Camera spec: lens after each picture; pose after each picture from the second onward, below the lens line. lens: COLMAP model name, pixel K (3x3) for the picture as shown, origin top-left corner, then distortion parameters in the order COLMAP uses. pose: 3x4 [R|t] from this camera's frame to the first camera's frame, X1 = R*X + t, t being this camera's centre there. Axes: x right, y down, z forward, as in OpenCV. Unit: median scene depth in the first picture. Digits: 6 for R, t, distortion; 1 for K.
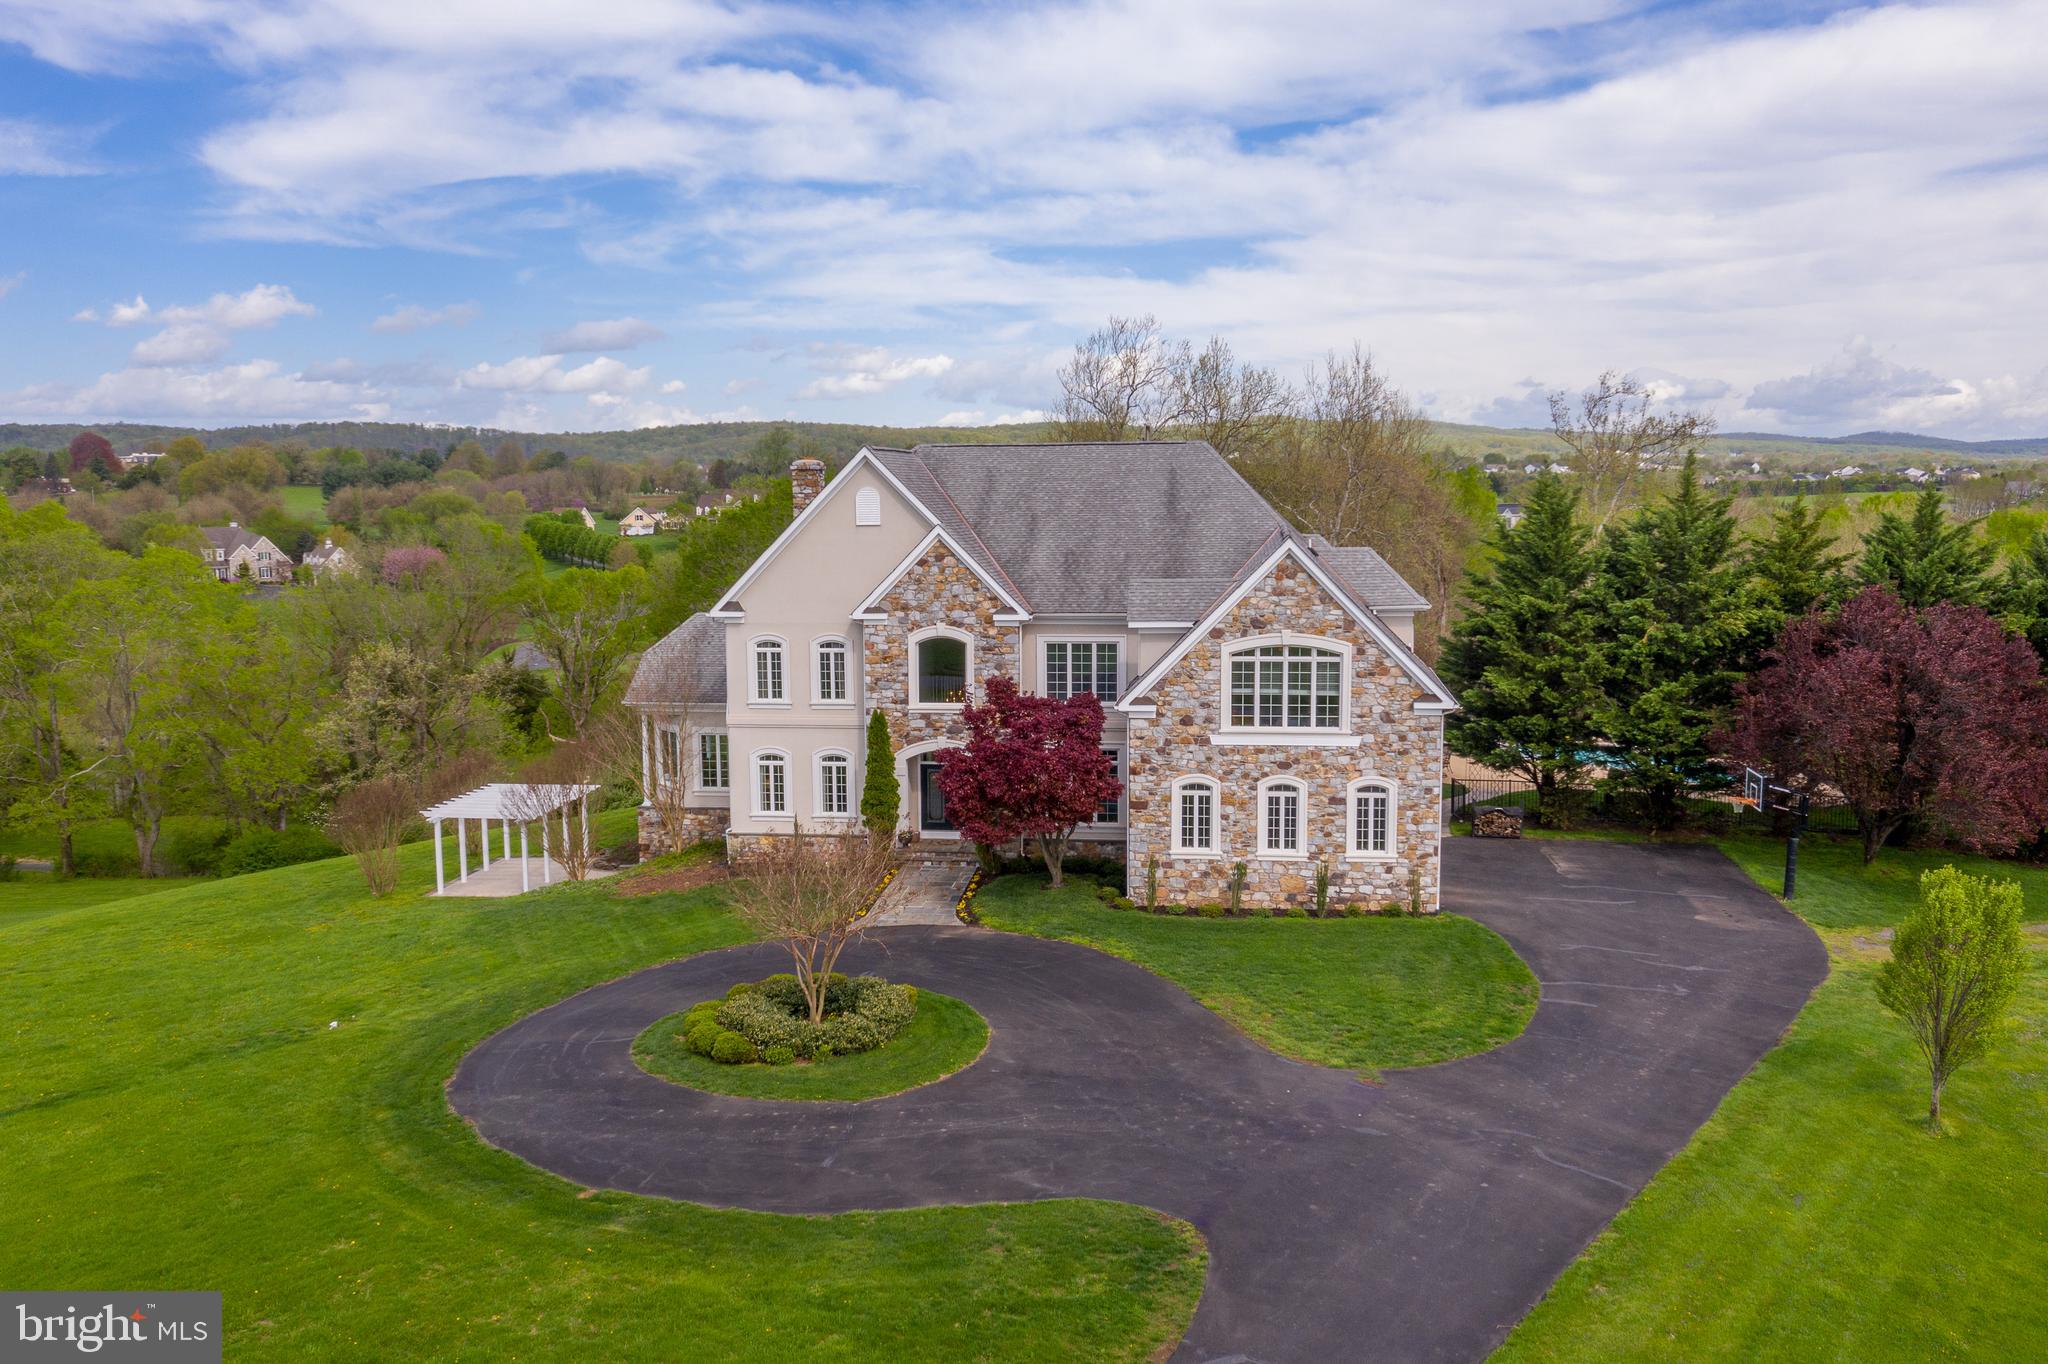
lens RADIAL K [[1808.1, 0, 1051.6], [0, 1808.1, 730.7], [0, 0, 1]] dist [0.005456, -0.013761]
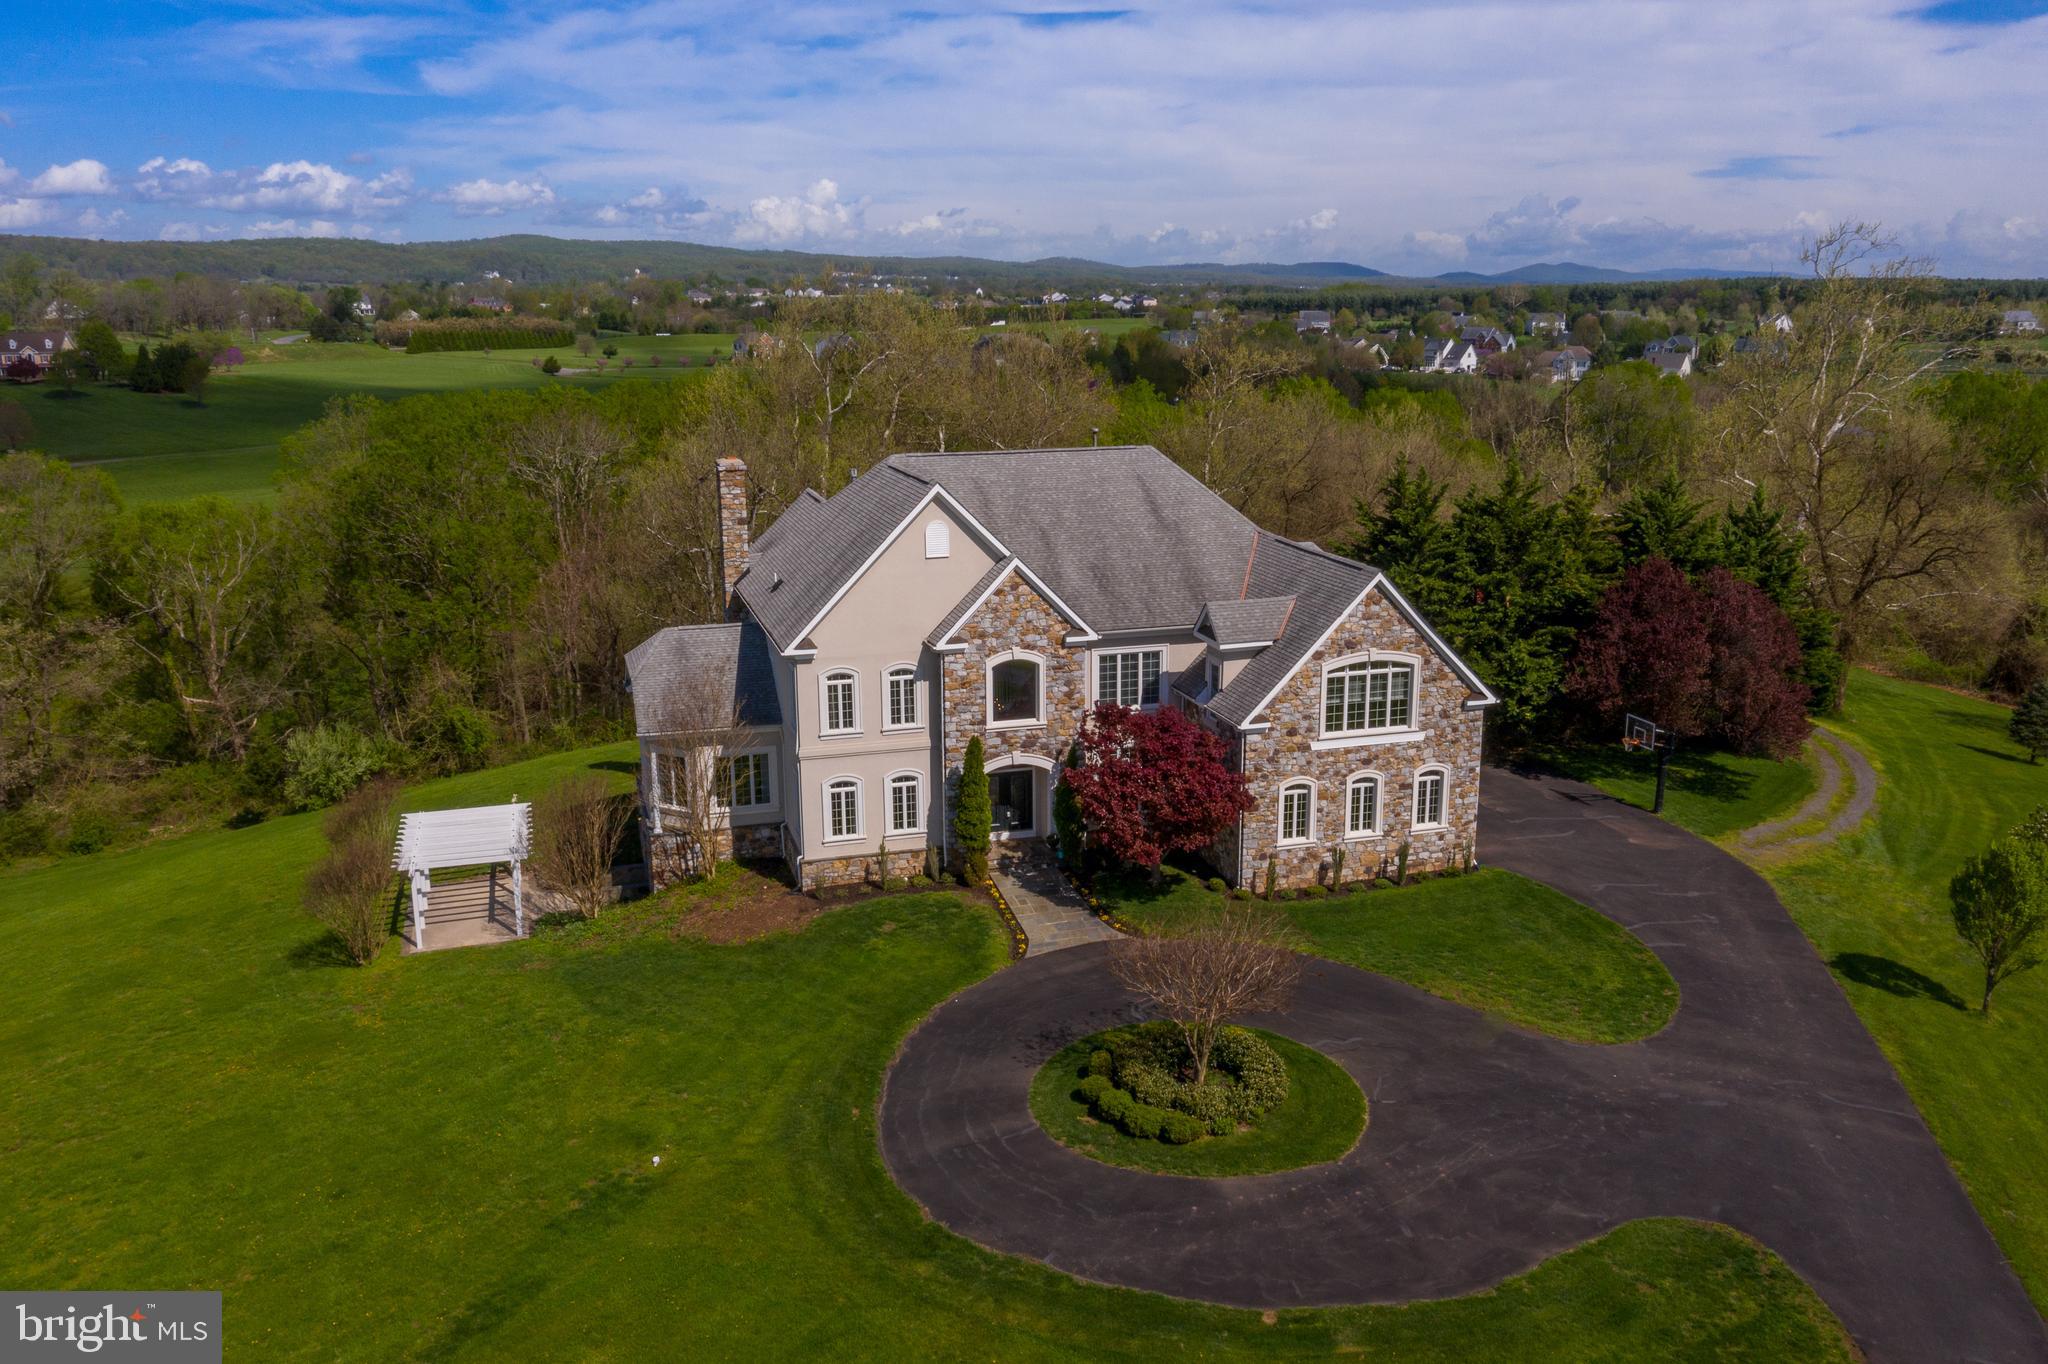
lens RADIAL K [[1643.8, 0, 1111.5], [0, 1643.8, 715.9], [0, 0, 1]] dist [0.000415, -0.023199]
pose [[0.903385, -0.099005, 0.417245, -0.462261], [0.053092, 0.991320, 0.120272, -0.147038], [-0.425530, -0.086500, 0.900801, 0.112222]]
